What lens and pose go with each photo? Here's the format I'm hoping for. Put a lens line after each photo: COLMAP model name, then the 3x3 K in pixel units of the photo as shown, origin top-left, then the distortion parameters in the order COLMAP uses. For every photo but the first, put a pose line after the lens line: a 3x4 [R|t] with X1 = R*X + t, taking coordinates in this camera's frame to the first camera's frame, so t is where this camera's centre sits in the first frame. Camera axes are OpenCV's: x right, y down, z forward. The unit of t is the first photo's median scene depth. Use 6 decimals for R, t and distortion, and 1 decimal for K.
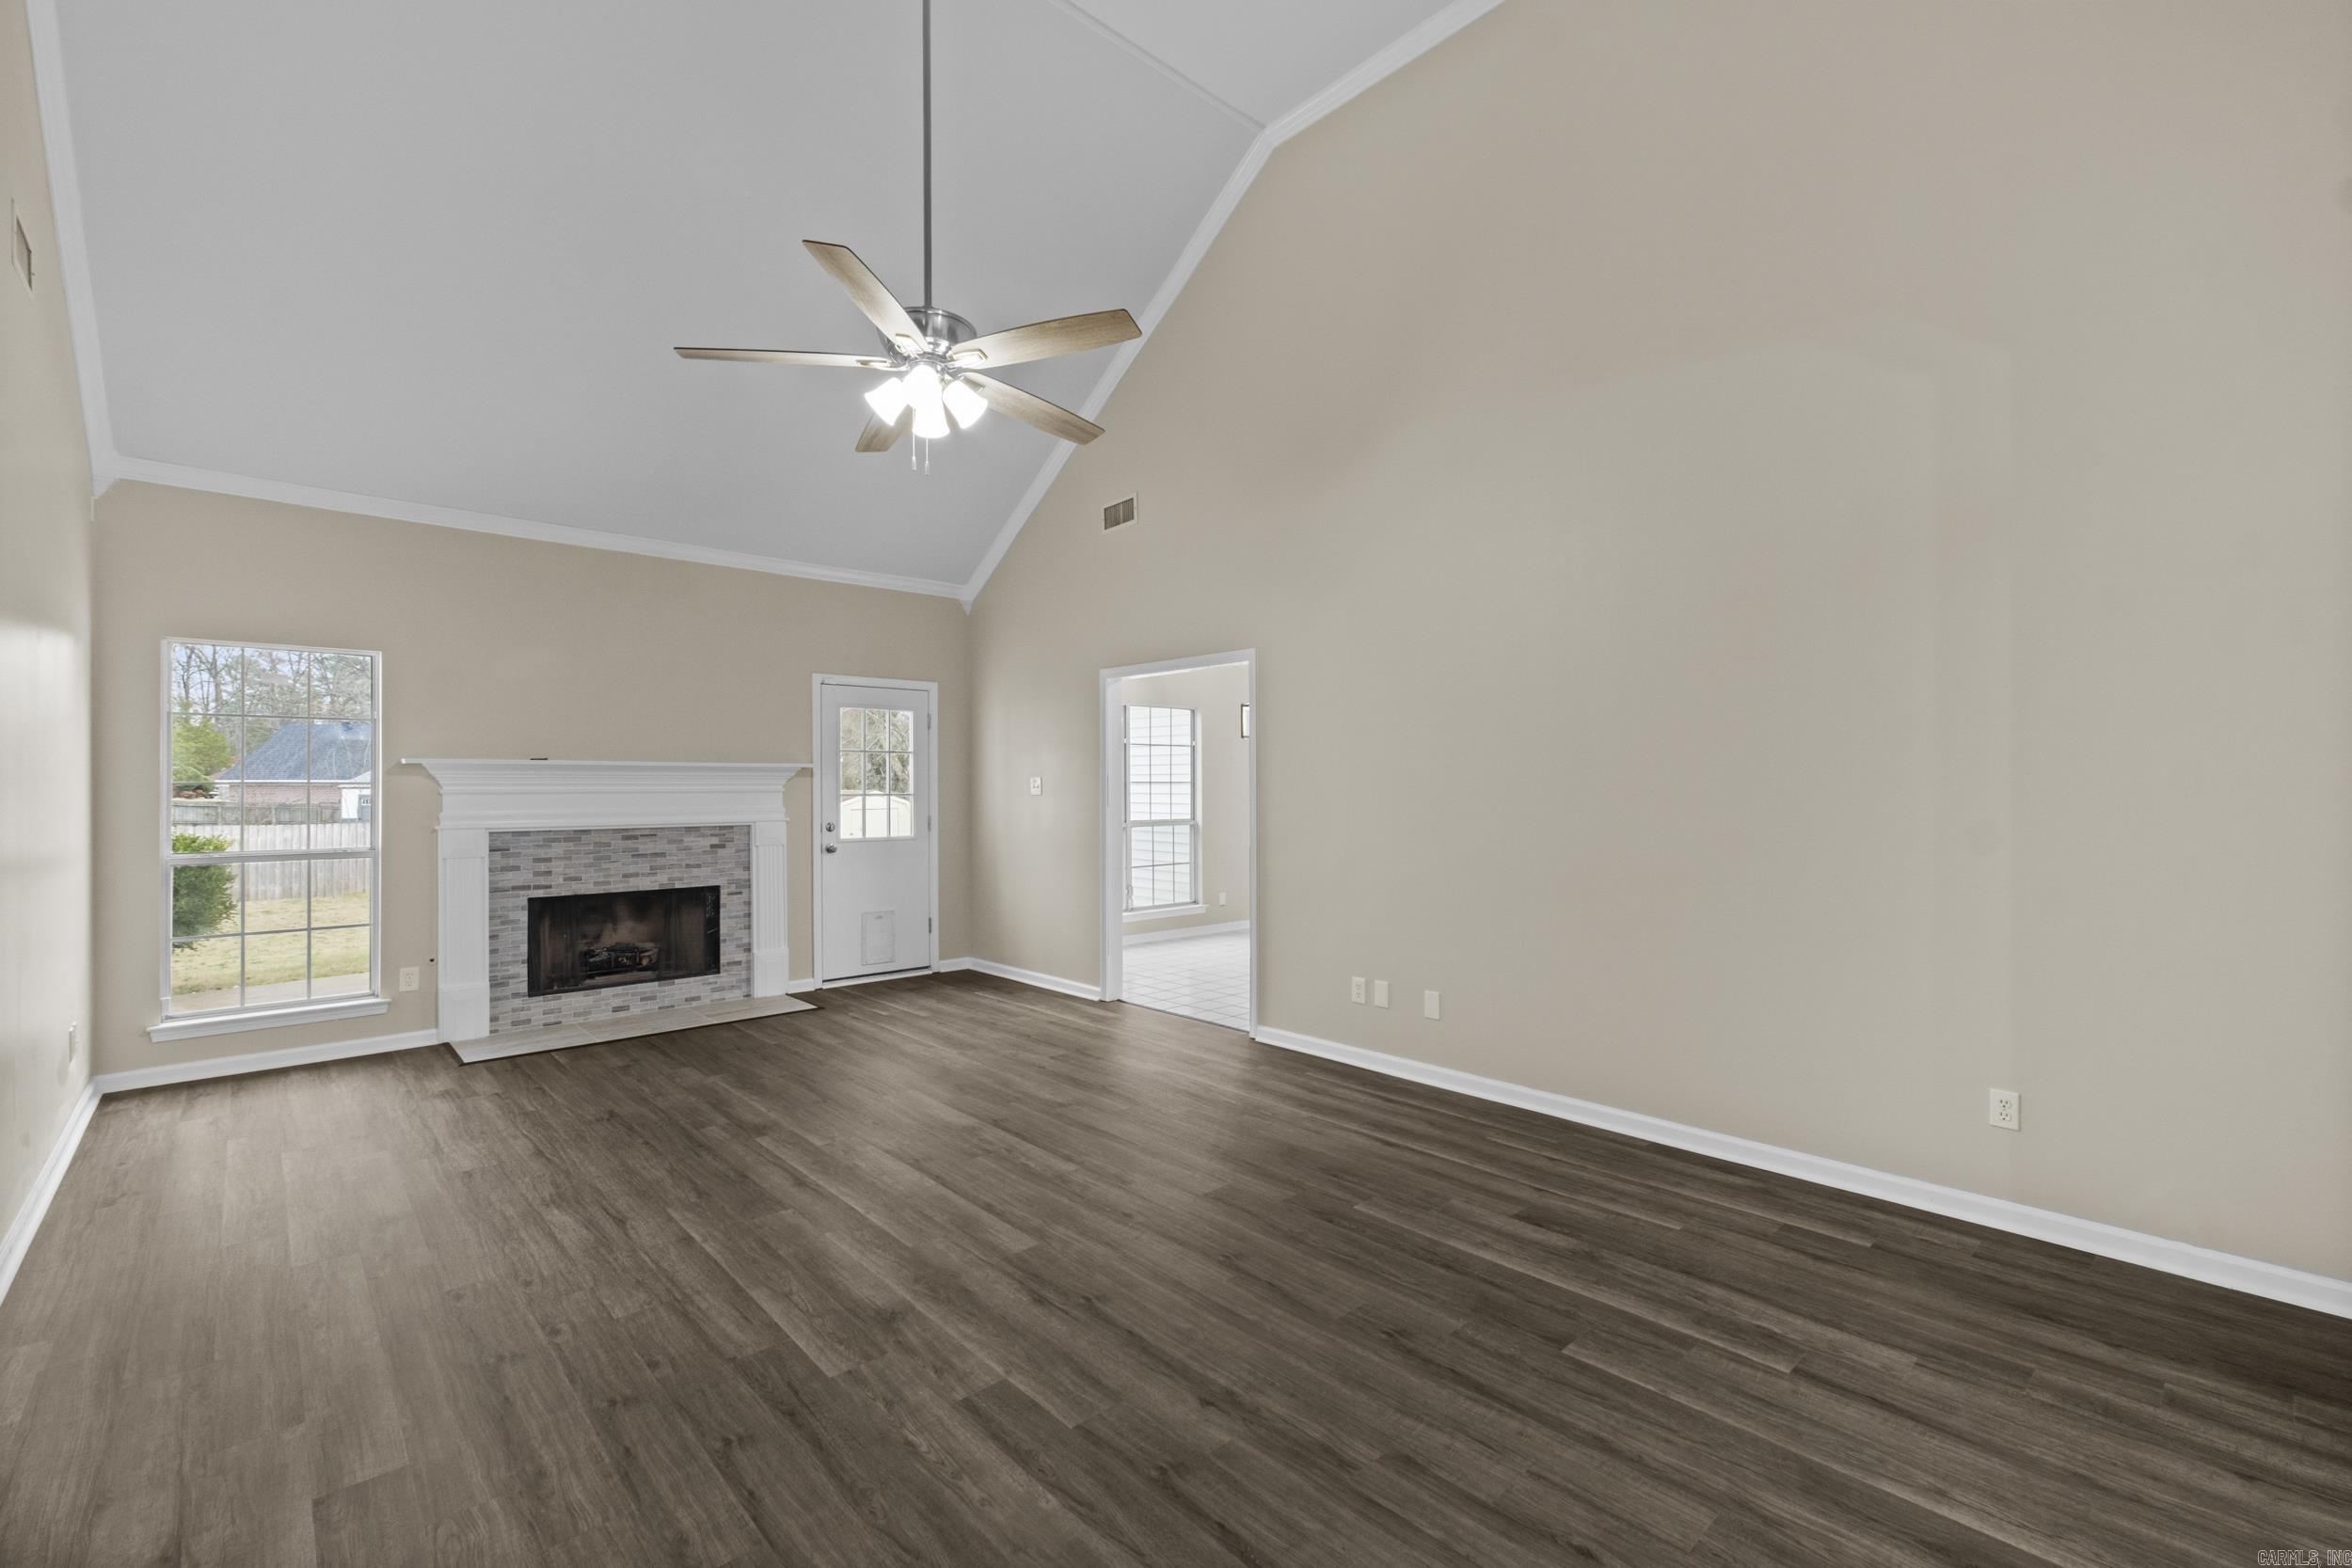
lens RADIAL K [[1013.3, 0, 1161.6], [0, 1013.3, 783.9], [0, 0, 1]] dist [0.005853, 0.000946]
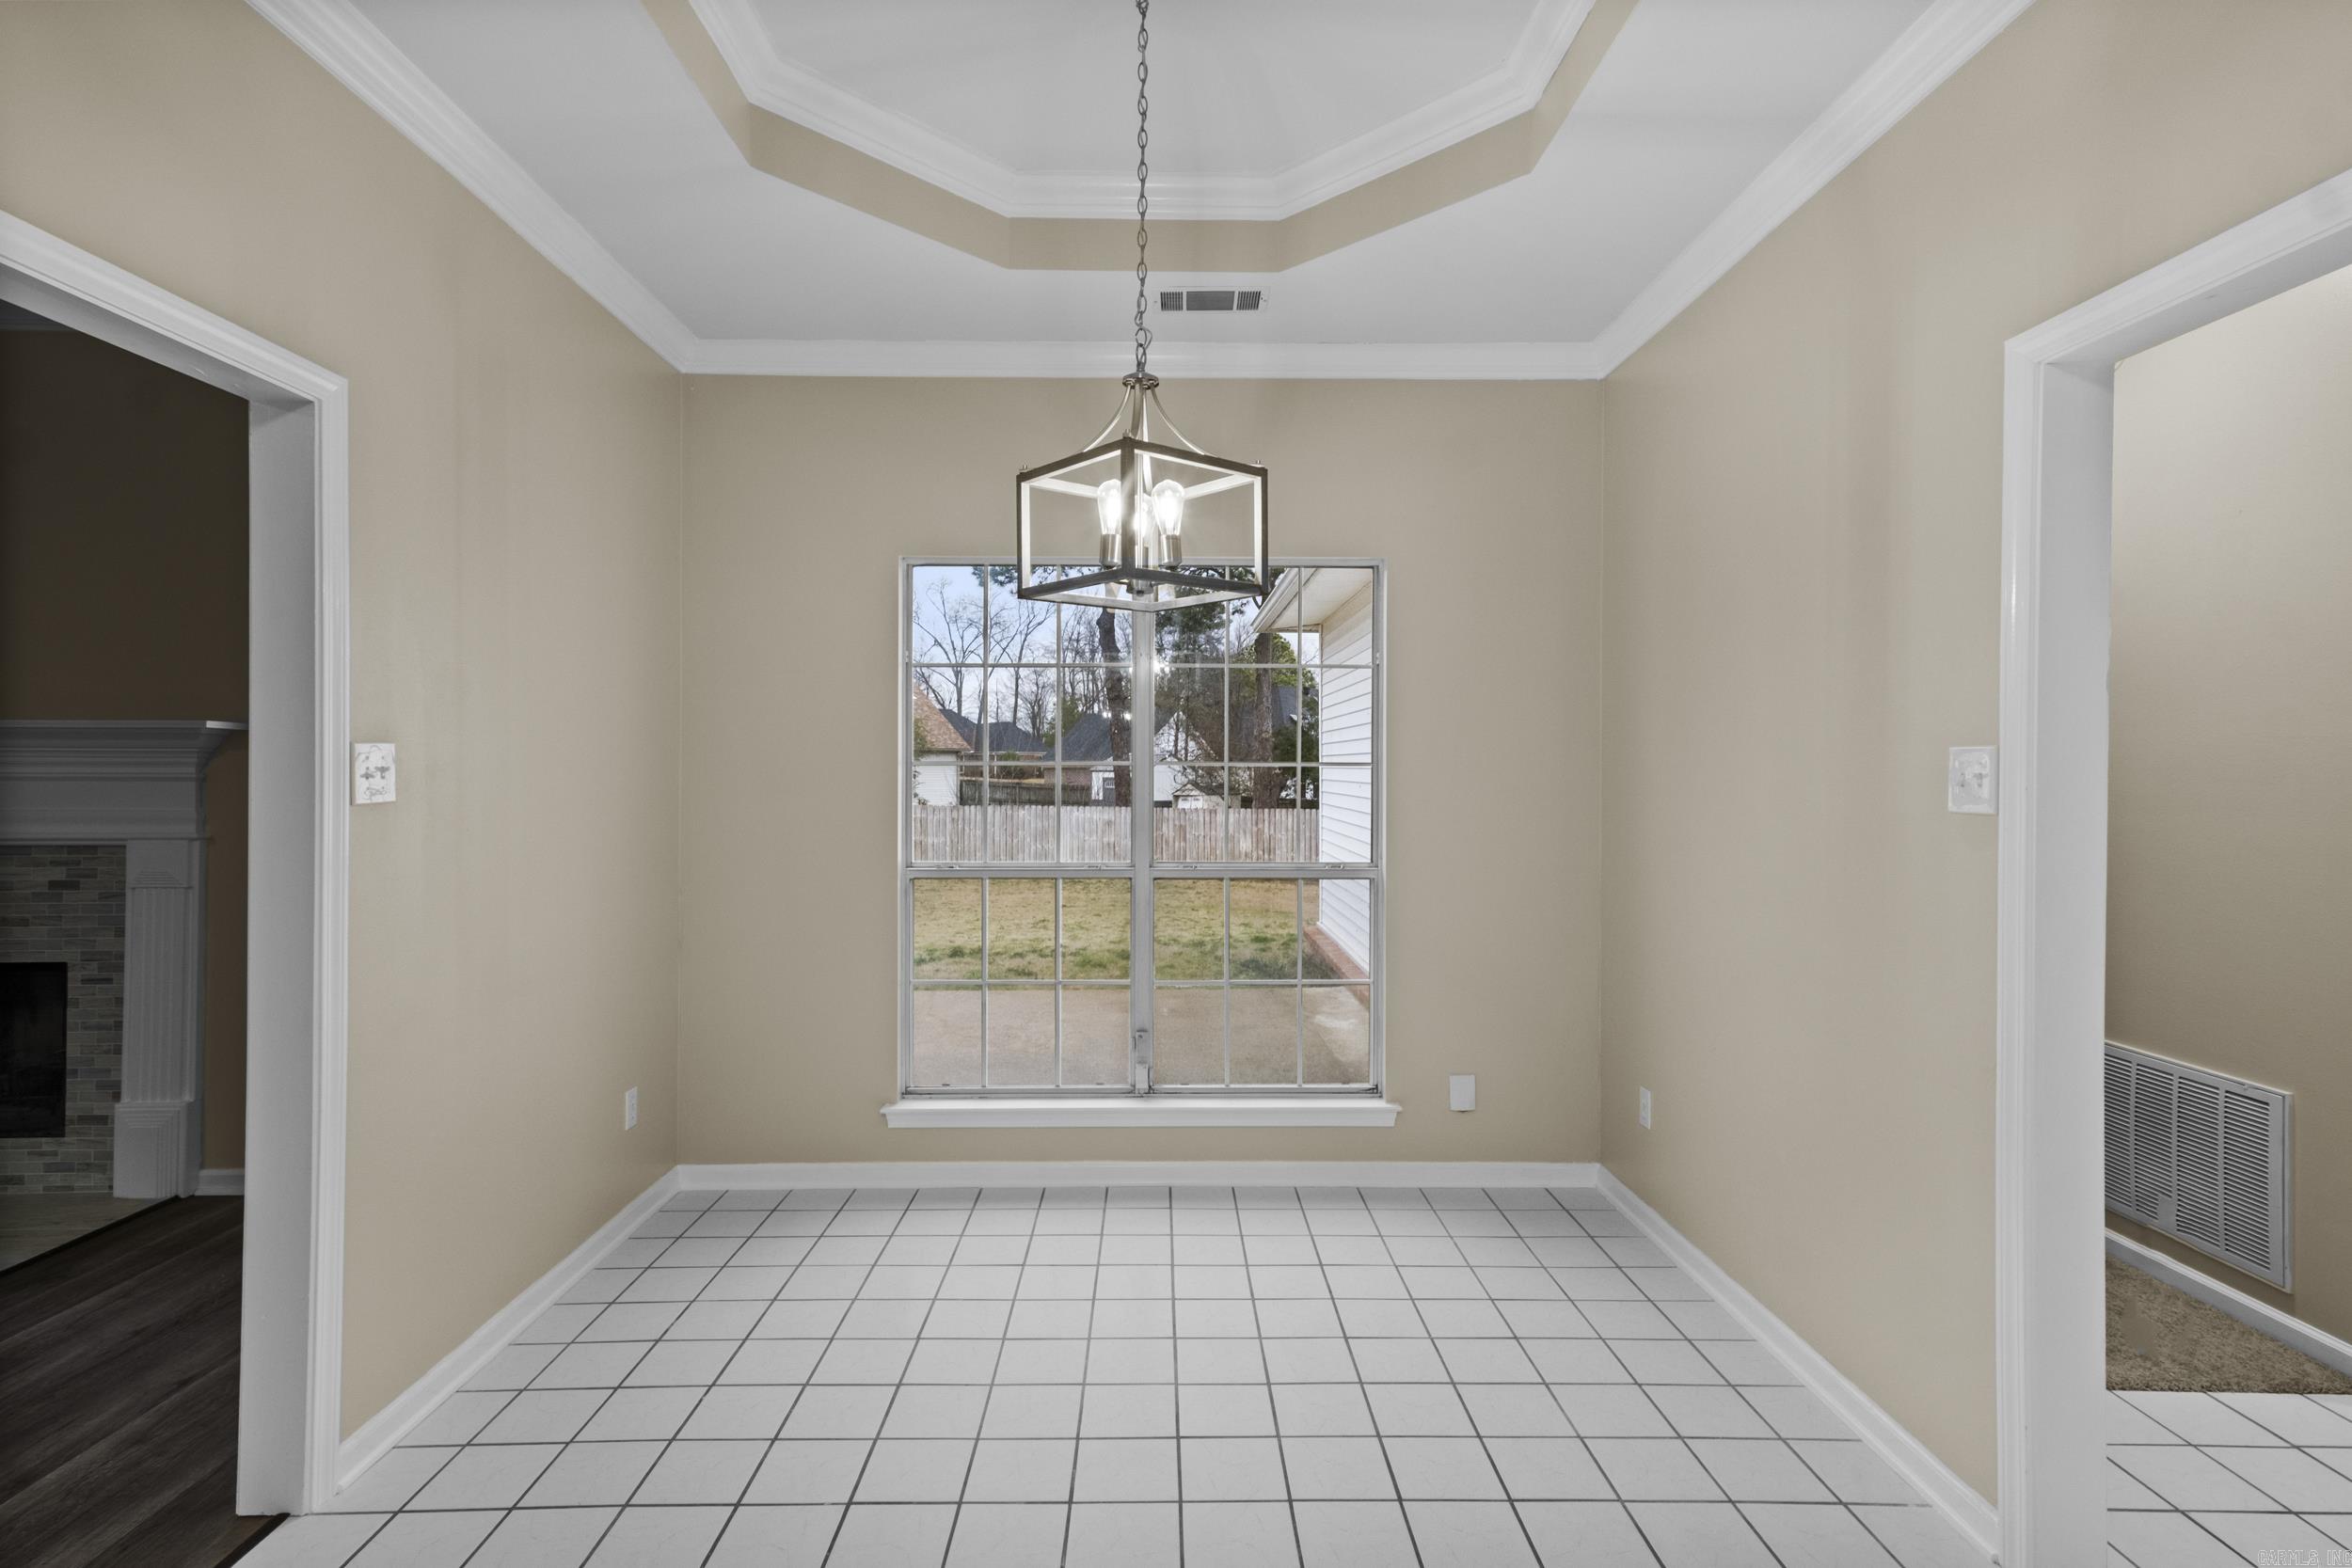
lens RADIAL K [[1161.6, 0, 1156.6], [0, 1161.6, 770.0], [0, 0, 1]] dist [0.016898, 0.006026]
pose [[0.746355, 0.004184, -0.665535, 0.509035], [-0.003582, 0.999991, 0.002269, 0.000146], [0.665538, 0.000691, 0.746363, 1.273977]]
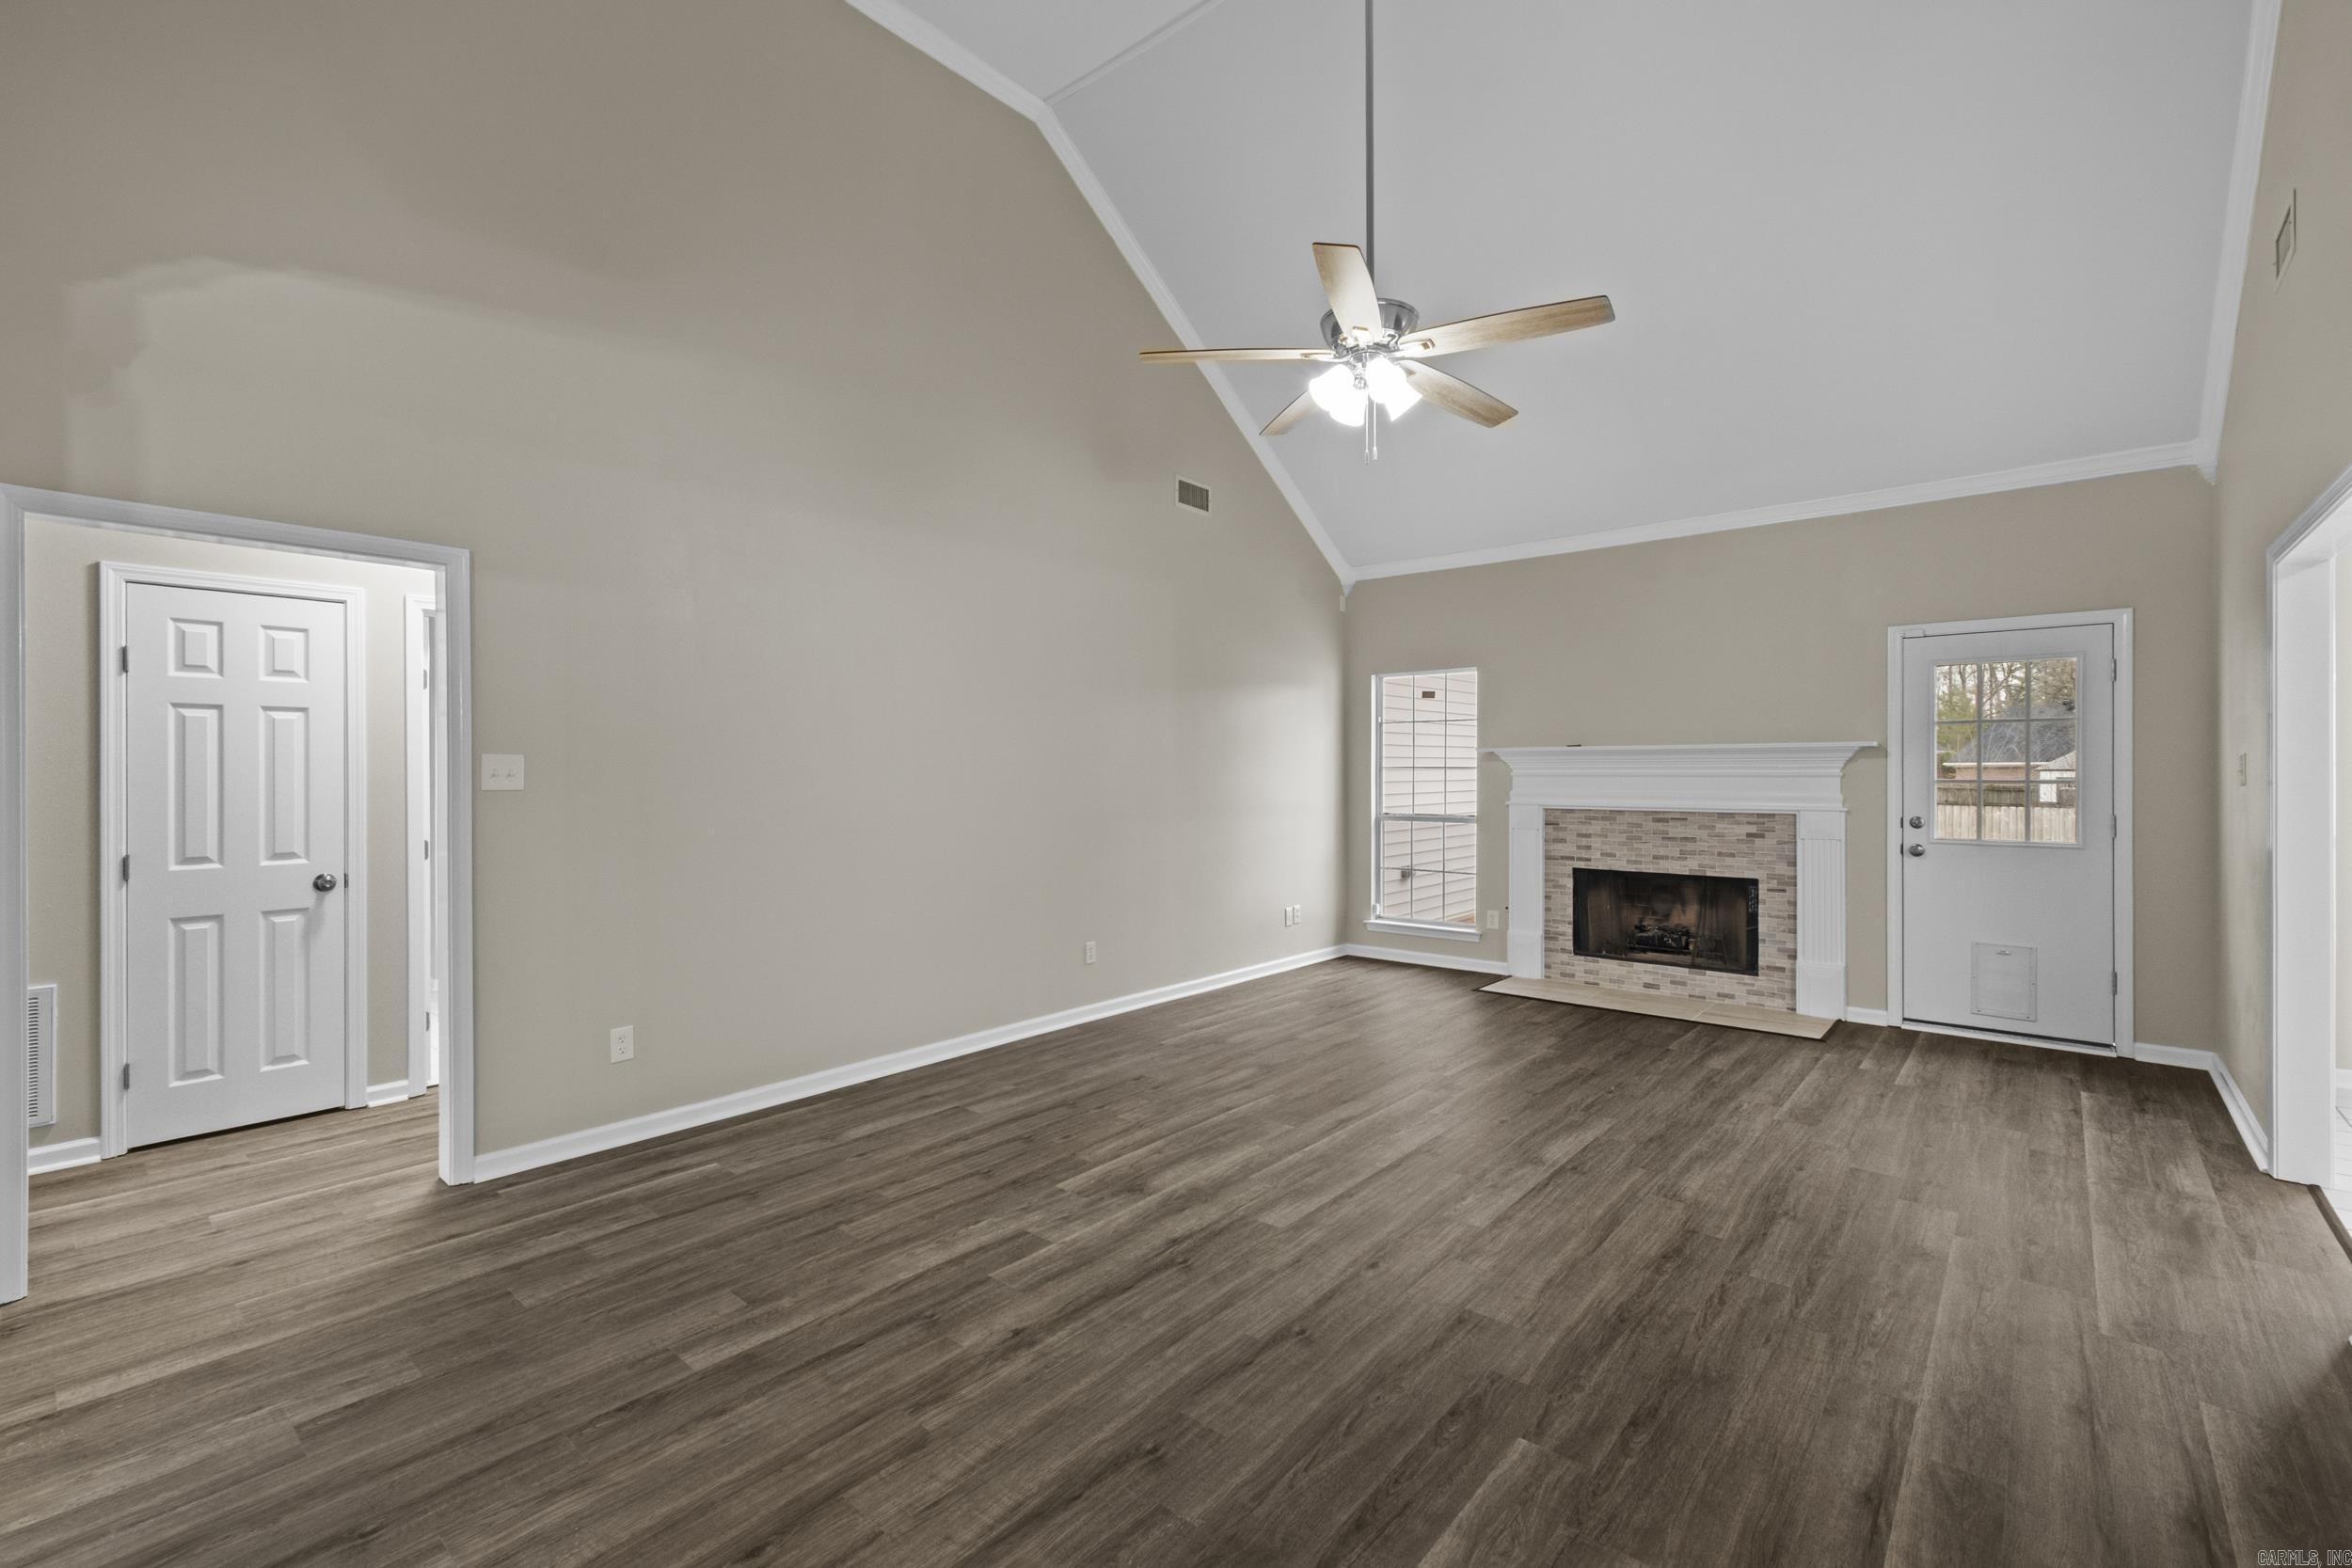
lens RADIAL K [[1013.3, 0, 1158.8], [0, 1013.3, 779.7], [0, 0, 1]] dist [0.005853, 0.000946]
pose [[0.116384, 0.010733, -0.993146, 0.560263], [0.002882, 0.999934, 0.011144, -0.000930], [0.993200, -0.004159, 0.116345, 0.500046]]
